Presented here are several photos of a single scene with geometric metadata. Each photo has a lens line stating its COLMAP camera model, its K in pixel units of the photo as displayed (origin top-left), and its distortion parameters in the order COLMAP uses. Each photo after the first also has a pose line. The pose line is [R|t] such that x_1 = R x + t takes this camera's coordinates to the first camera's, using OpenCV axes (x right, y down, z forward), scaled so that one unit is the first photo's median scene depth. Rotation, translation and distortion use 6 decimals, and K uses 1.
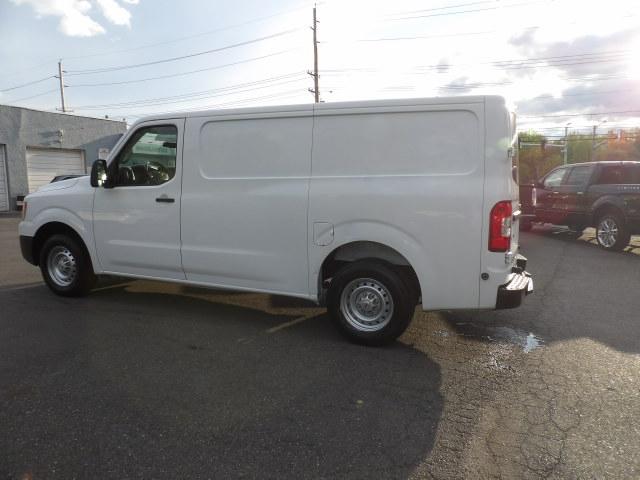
lens RADIAL K [[457.1, 0, 328.3], [0, 457.1, 238.7], [0, 0, 1]] dist [-0.013786, 0.010013]
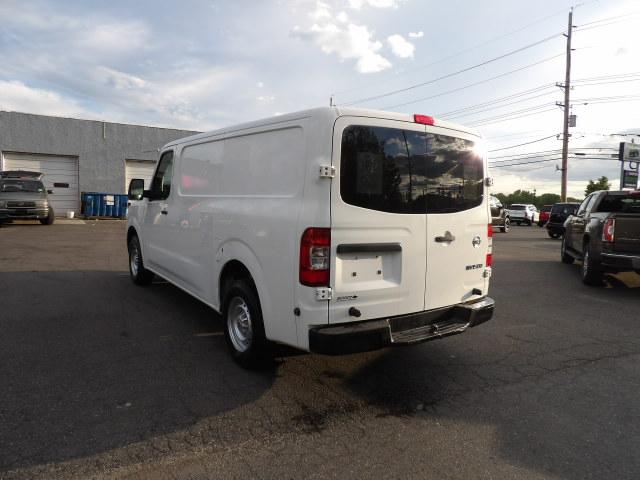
lens RADIAL K [[455.3, 0, 324.0], [0, 455.3, 241.0], [0, 0, 1]] dist [-0.017672, 0.001217]
pose [[0.841114, 0.075666, -0.535540, 0.716584], [-0.096359, 0.995289, -0.010716, -0.041265], [0.532206, 0.060618, 0.844442, 0.233490]]
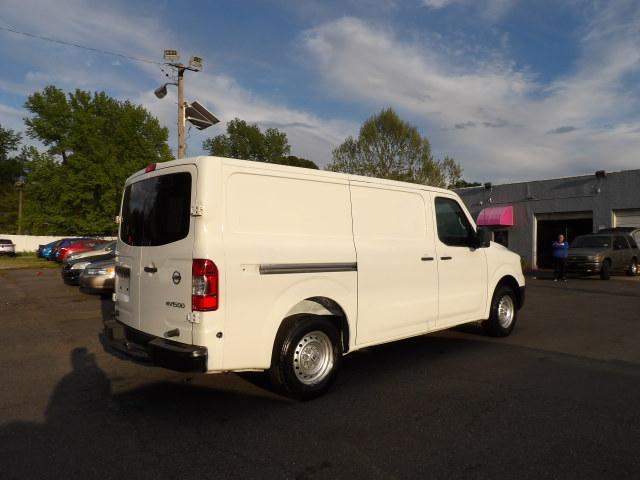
lens RADIAL K [[457.1, 0, 328.3], [0, 457.1, 238.7], [0, 0, 1]] dist [-0.013786, 0.010013]
pose [[-0.433040, -0.013812, -0.901269, 1.131979], [-0.119203, 0.991978, 0.042072, -0.221712], [0.893458, 0.125653, -0.431213, 1.798017]]
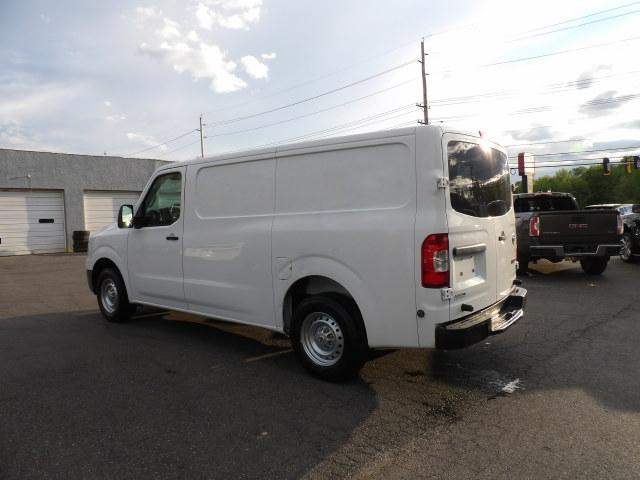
lens RADIAL K [[457.7, 0, 325.8], [0, 457.7, 239.0], [0, 0, 1]] dist [-0.030864, 0.040863]
pose [[0.960969, -0.019020, -0.276002, 0.353668], [-0.000087, 0.997613, -0.069051, -0.005328], [0.276657, 0.066380, 0.958673, 0.021328]]
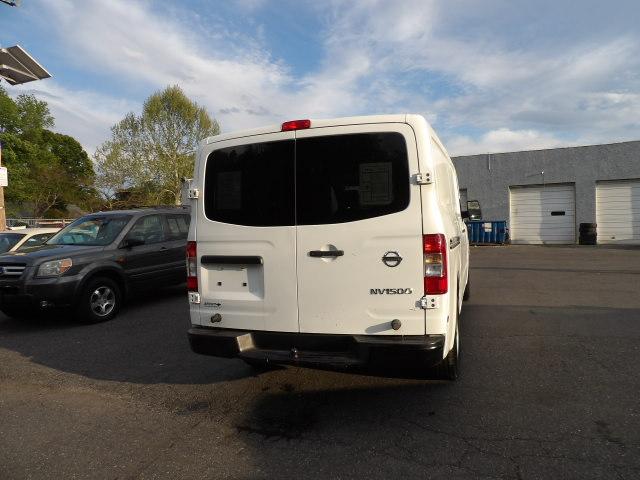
lens RADIAL K [[457.7, 0, 325.8], [0, 457.7, 239.0], [0, 0, 1]] dist [-0.030864, 0.040863]
pose [[0.047865, 0.026784, -0.998495, 1.190115], [-0.094243, 0.995302, 0.022181, -0.116083], [0.994398, 0.093039, 0.050164, 1.040023]]
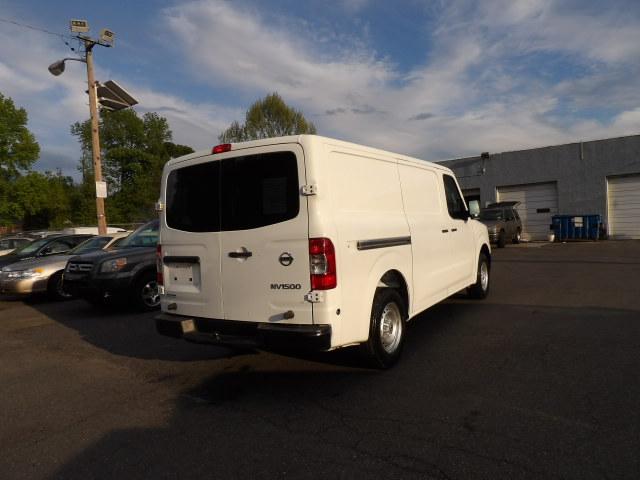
lens RADIAL K [[457.7, 0, 325.8], [0, 457.7, 239.0], [0, 0, 1]] dist [-0.030864, 0.040863]
pose [[-0.186164, 0.032810, -0.981971, 1.296488], [-0.074193, 0.996119, 0.047348, -0.161379], [0.979713, 0.081670, -0.183007, 1.406091]]
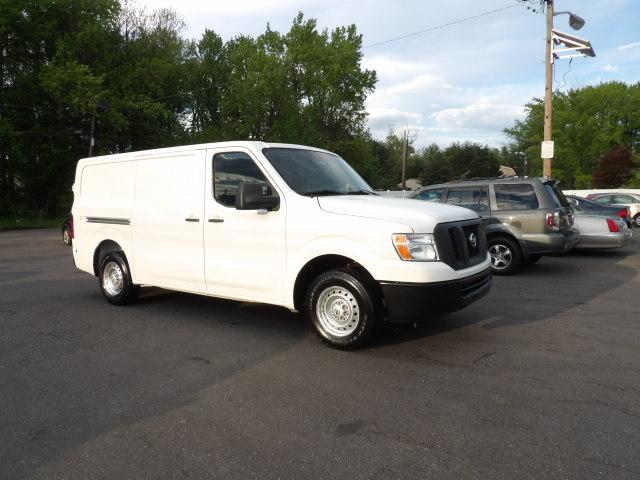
lens RADIAL K [[457.9, 0, 330.0], [0, 457.9, 240.5], [0, 0, 1]] dist [-0.027439, 0.033706]
pose [[-0.973226, -0.015172, 0.229349, -0.806171], [0.035299, 0.976117, 0.214360, -0.349769], [-0.227124, 0.216716, -0.949447, 2.638754]]
